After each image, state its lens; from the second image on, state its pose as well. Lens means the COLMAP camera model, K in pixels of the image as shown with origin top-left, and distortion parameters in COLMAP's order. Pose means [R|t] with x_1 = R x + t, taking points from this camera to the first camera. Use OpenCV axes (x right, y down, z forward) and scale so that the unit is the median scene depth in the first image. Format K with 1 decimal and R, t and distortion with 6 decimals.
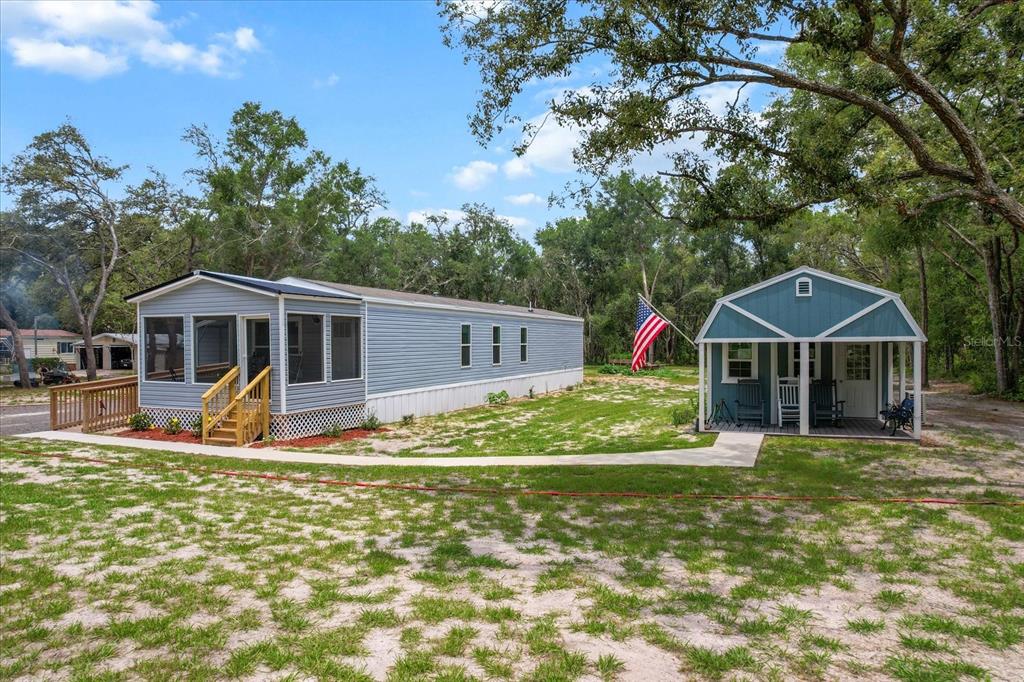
lens RADIAL K [[624.3, 0, 514.4], [0, 624.3, 343.7], [0, 0, 1]] dist [-0.008864, -0.000793]
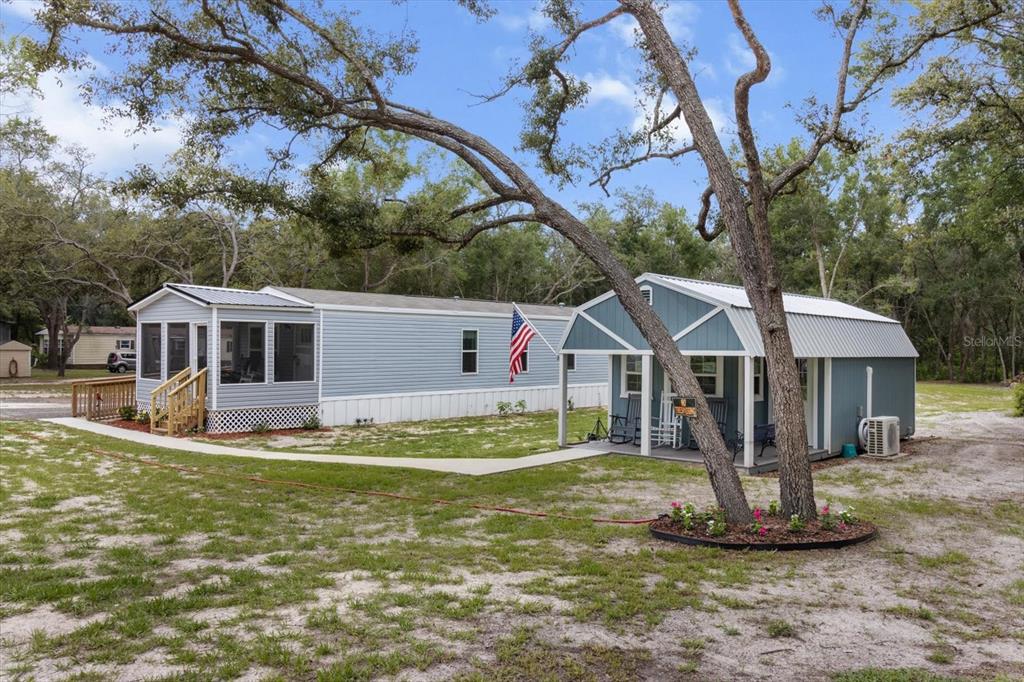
lens RADIAL K [[728.3, 0, 510.0], [0, 728.3, 342.3], [0, 0, 1]] dist [0.038151, 0.002530]
pose [[0.947650, 0.012584, -0.319063, 0.510086], [-0.015114, 0.999871, -0.005453, -0.009936], [0.318953, 0.009990, 0.947718, -0.079909]]
